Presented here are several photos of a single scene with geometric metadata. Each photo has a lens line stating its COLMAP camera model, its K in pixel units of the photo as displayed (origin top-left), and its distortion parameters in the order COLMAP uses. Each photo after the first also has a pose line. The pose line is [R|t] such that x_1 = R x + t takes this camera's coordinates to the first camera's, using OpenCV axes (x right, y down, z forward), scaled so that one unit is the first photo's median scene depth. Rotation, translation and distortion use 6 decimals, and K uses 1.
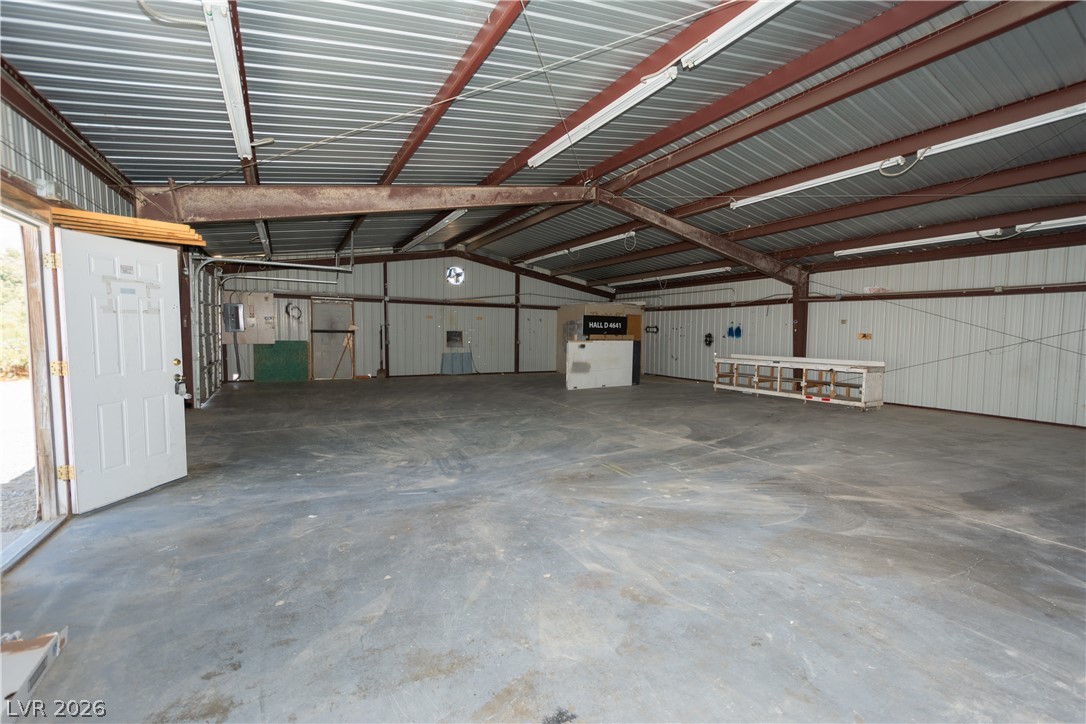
lens RADIAL K [[473.0, 0, 562.4], [0, 473.0, 364.8], [0, 0, 1]] dist [0.000003, -0.014792]
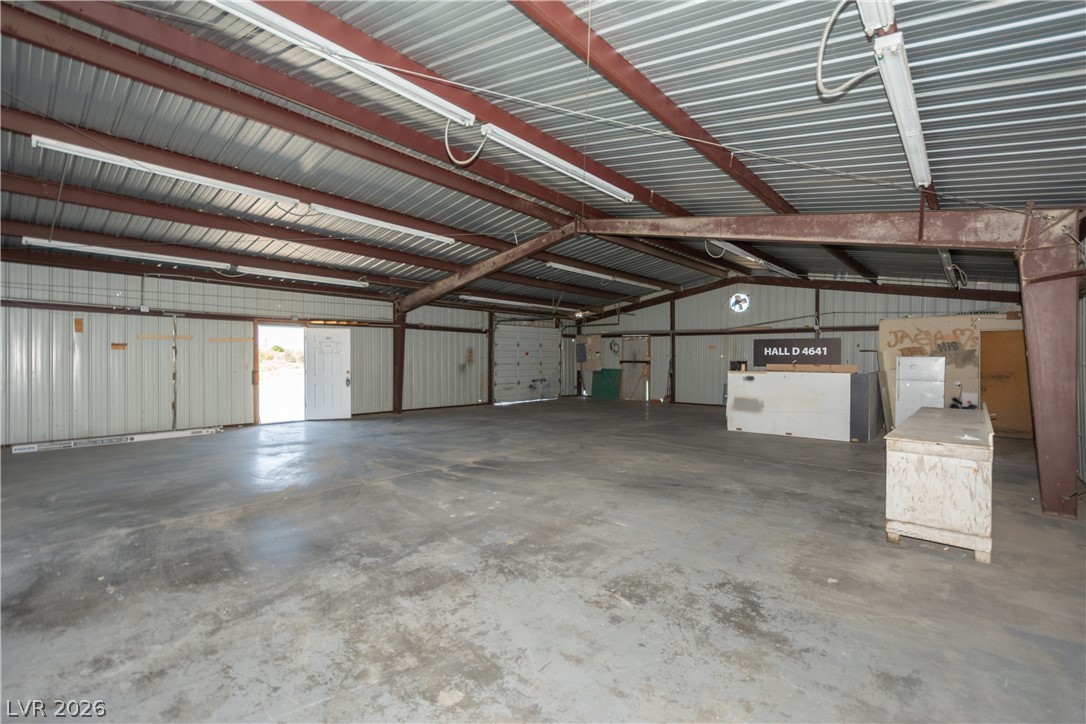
lens RADIAL K [[489.2, 0, 551.4], [0, 489.2, 366.5], [0, 0, 1]] dist [0.017435, -0.008524]
pose [[0.317149, 0.003396, -0.948370, 0.703281], [-0.067269, 0.997555, -0.018924, -0.020805], [0.945987, 0.069798, 0.316602, 0.412040]]
